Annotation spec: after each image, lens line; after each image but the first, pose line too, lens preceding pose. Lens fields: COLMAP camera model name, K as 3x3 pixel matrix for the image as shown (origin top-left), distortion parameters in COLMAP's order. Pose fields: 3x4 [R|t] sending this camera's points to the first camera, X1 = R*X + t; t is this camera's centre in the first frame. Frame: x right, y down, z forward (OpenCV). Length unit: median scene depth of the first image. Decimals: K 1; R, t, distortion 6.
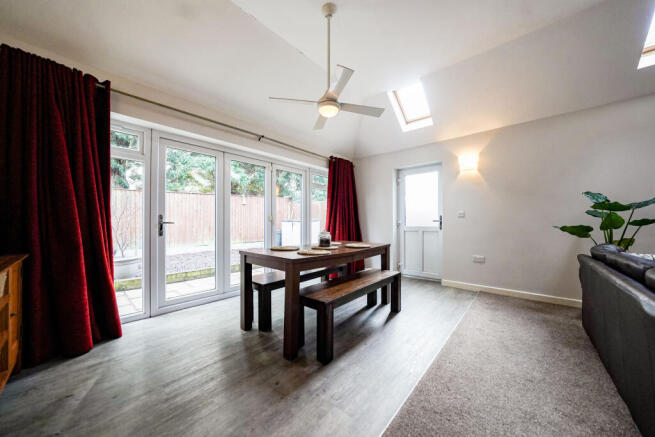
lens RADIAL K [[229.3, 0, 327.1], [0, 229.3, 221.0], [0, 0, 1]] dist [-0.021127, 0.000538]
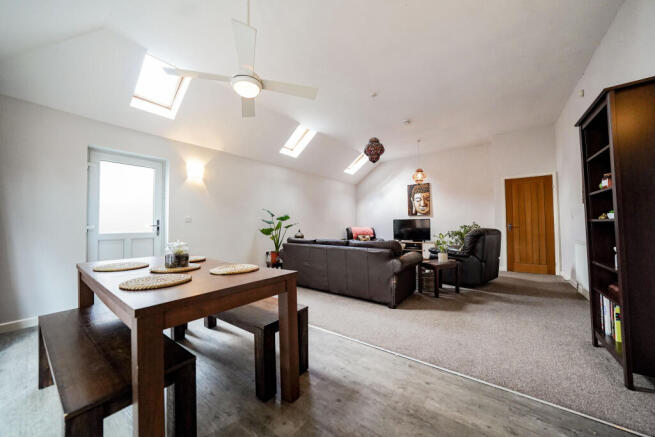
lens RADIAL K [[229.3, 0, 326.8], [0, 229.3, 220.9], [0, 0, 1]] dist [-0.021127, 0.000538]
pose [[-0.071687, 0.019254, 0.997241, -0.527237], [0.003015, 0.999813, -0.019087, -0.000373], [-0.997423, 0.001638, -0.071732, 0.507731]]
